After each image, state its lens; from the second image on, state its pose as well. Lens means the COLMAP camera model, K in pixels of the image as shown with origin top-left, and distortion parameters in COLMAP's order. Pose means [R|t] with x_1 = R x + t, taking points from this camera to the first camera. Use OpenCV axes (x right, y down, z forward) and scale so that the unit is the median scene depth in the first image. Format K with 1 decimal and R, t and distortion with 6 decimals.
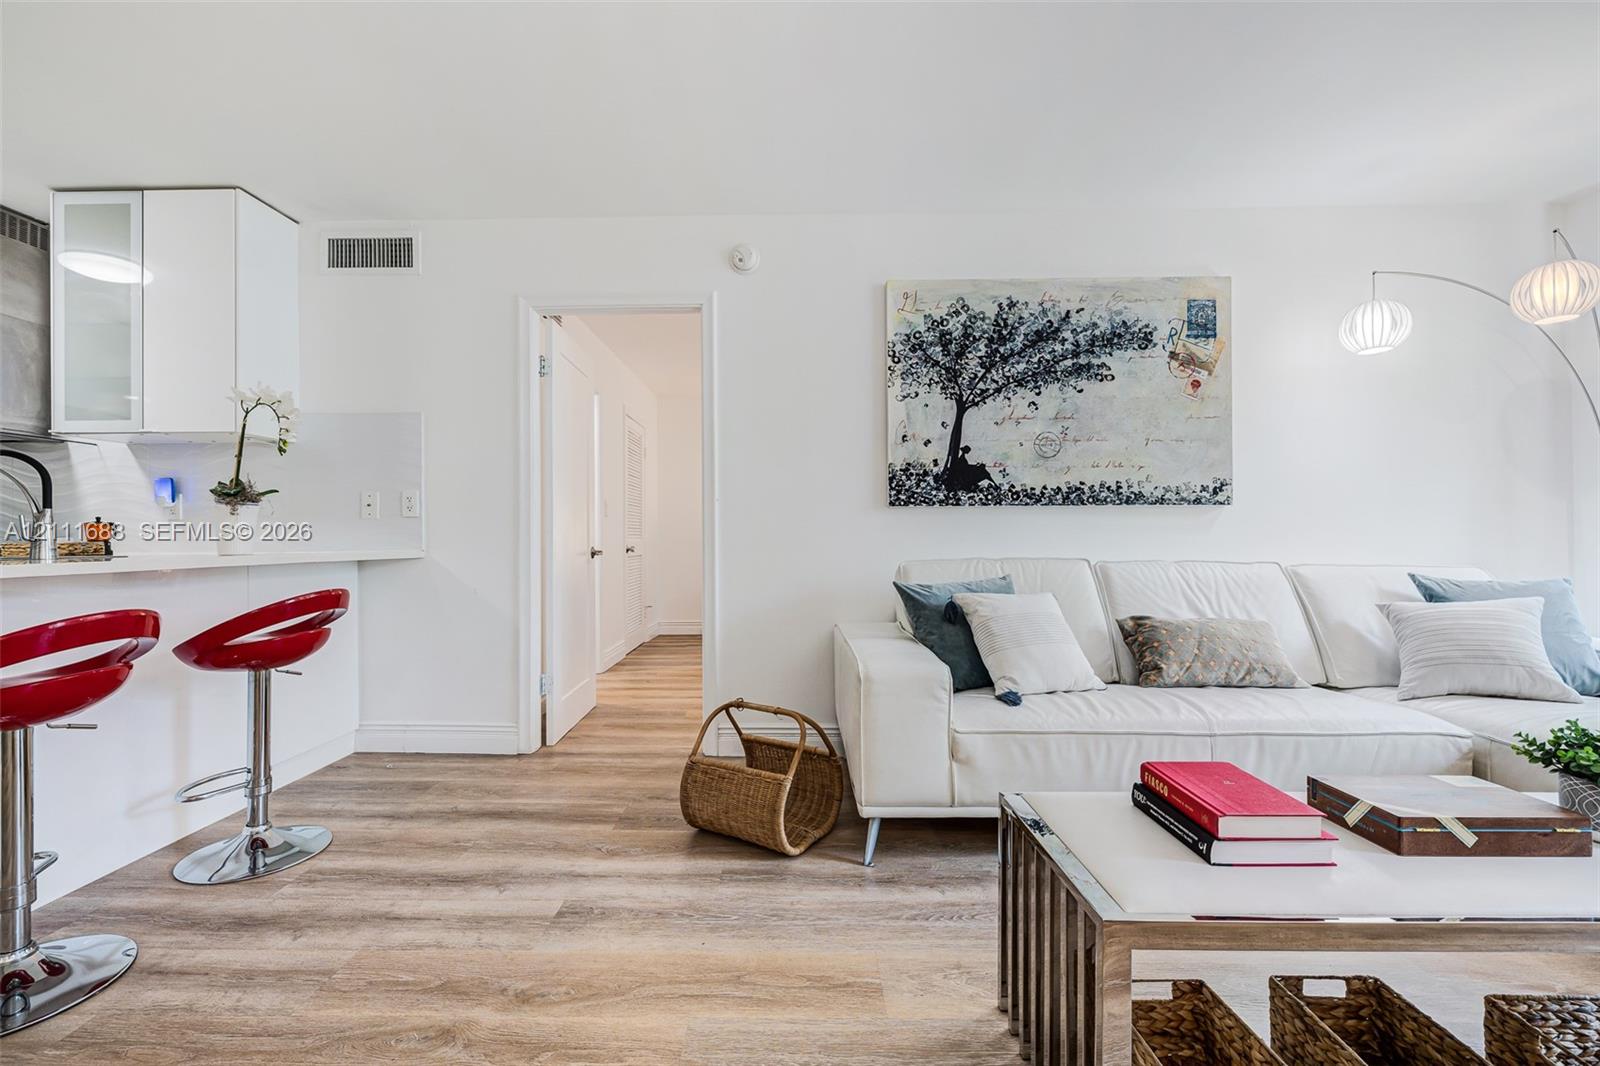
lens RADIAL K [[677.8, 0, 799.0], [0, 677.8, 530.8], [0, 0, 1]] dist [-0.002572, 0.000632]
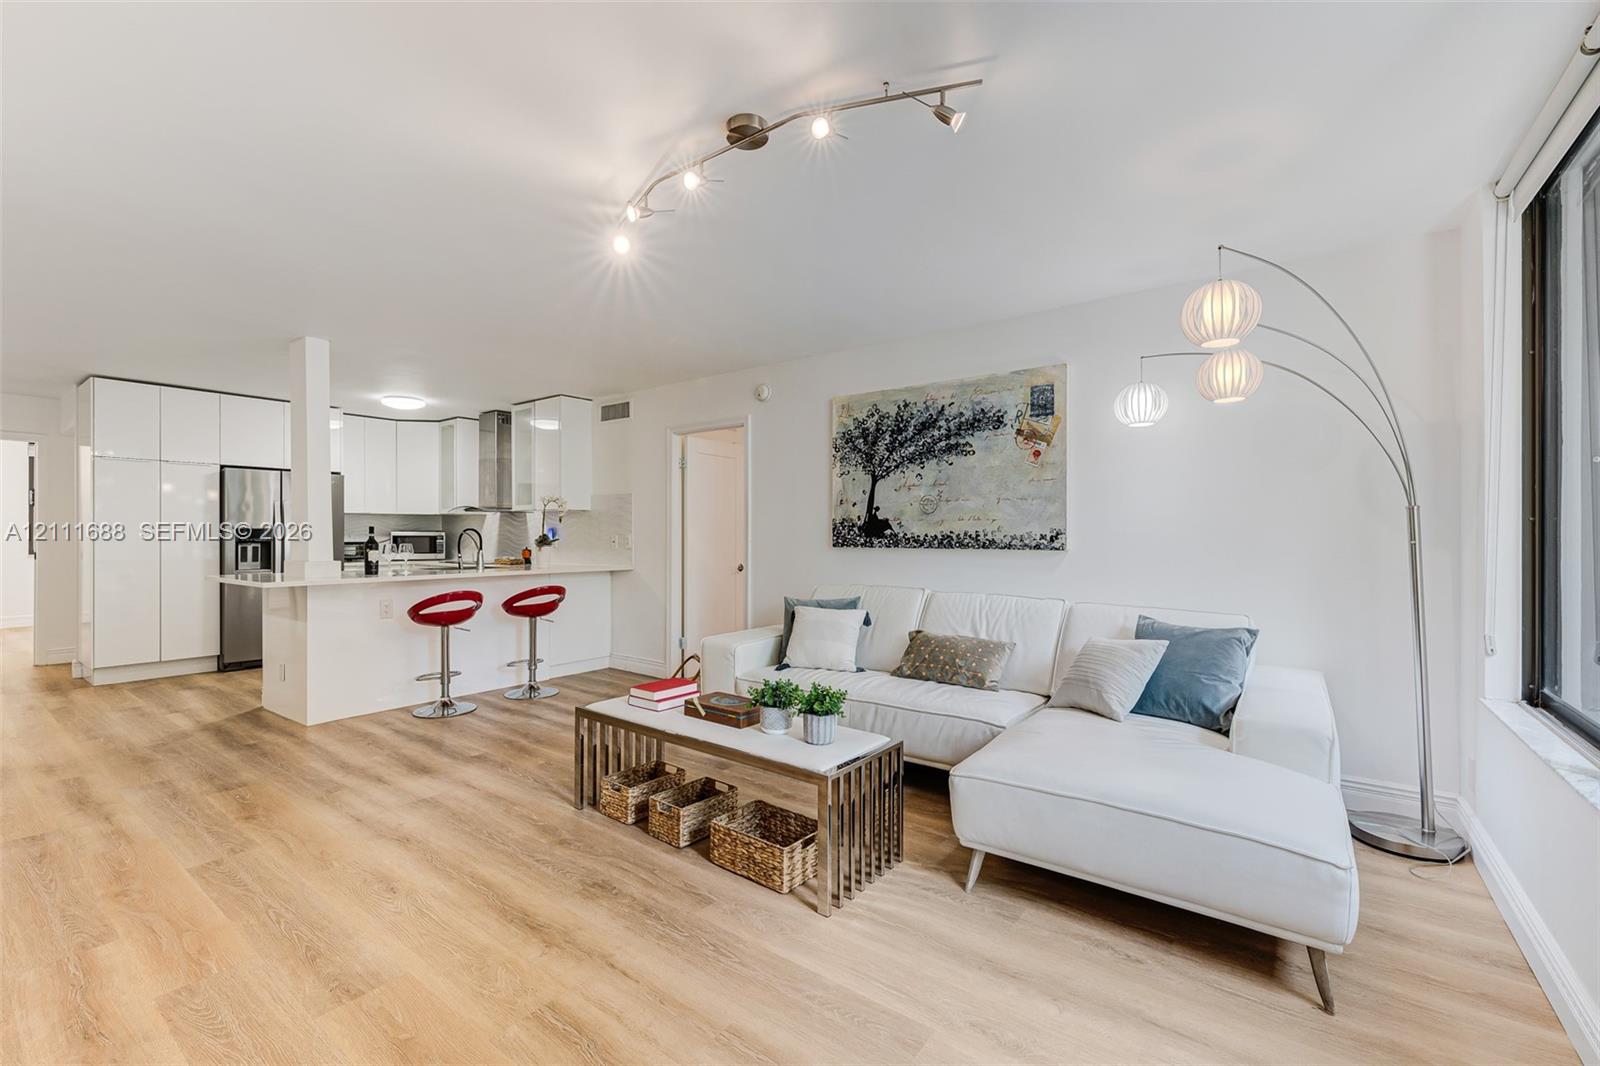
lens RADIAL K [[677.8, 0, 790.3], [0, 677.8, 533.9], [0, 0, 1]] dist [-0.002572, 0.000632]
pose [[0.805886, 0.004217, -0.592056, 0.959234], [-0.000669, 0.999980, 0.006211, -0.075205], [0.592070, -0.004609, 0.805873, -0.280120]]
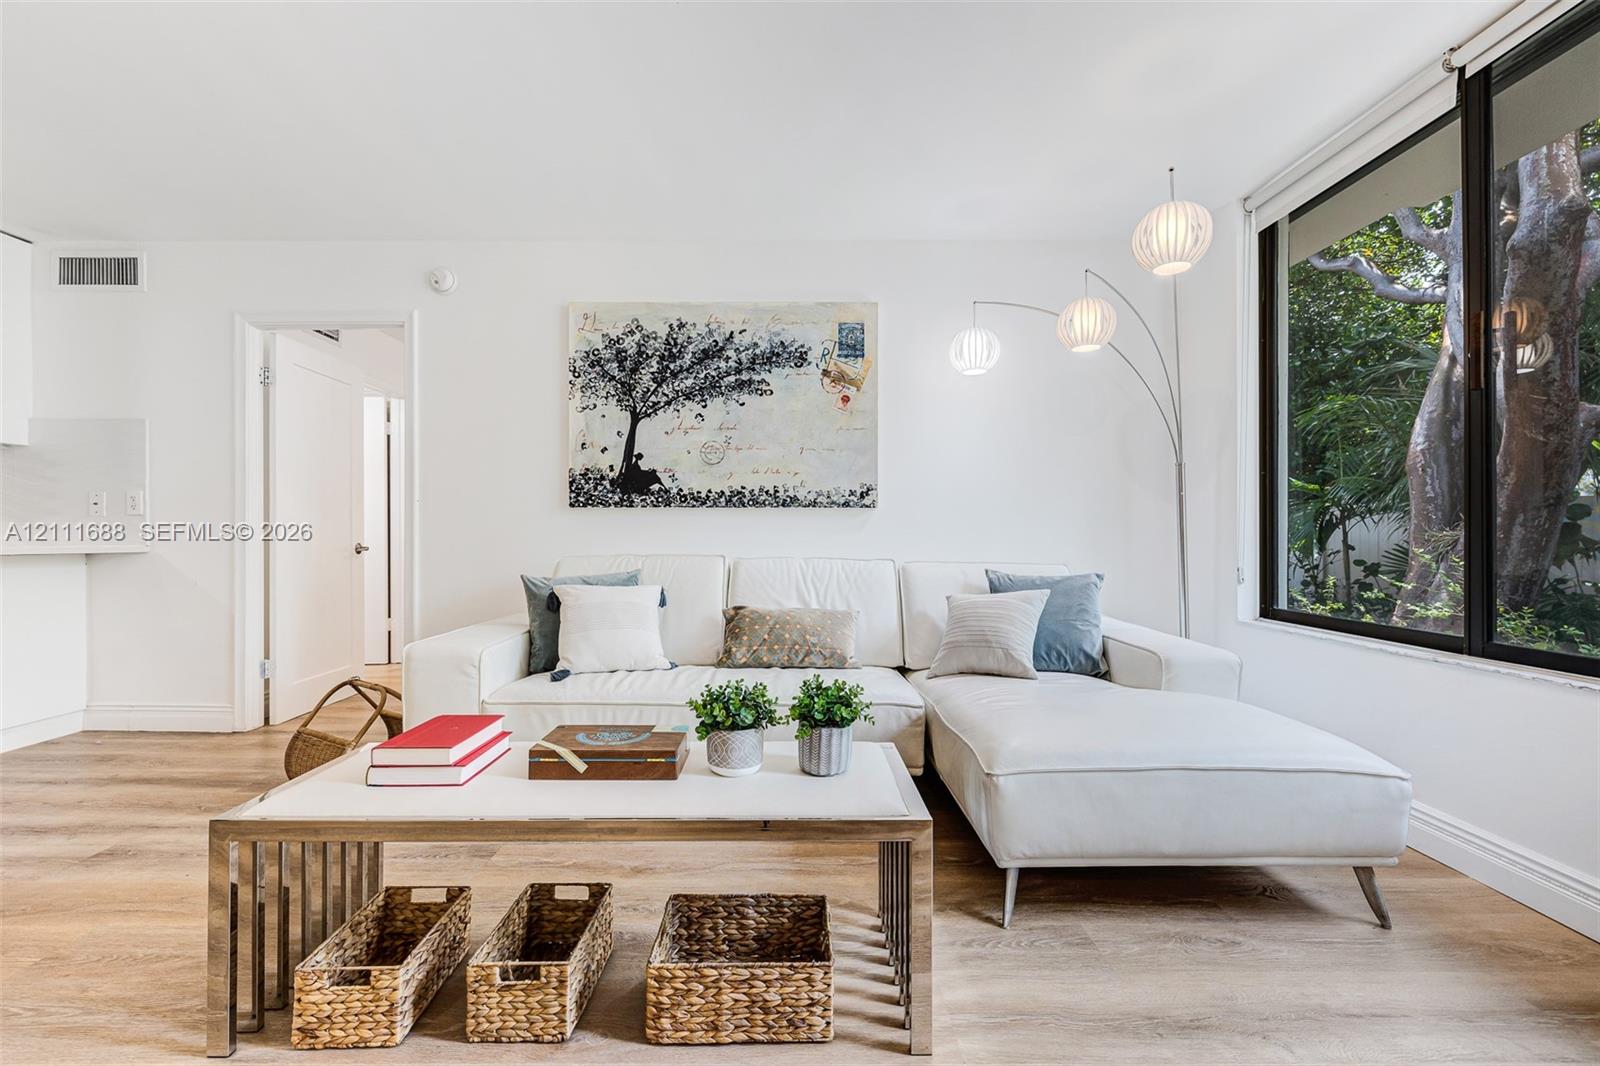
lens RADIAL K [[677.8, 0, 802.4], [0, 677.8, 534.6], [0, 0, 1]] dist [-0.002572, 0.000632]
pose [[0.999789, 0.004133, 0.020142, 0.492949], [-0.004289, 0.999961, 0.007701, -0.002112], [-0.020109, -0.007786, 0.999767, -0.112533]]
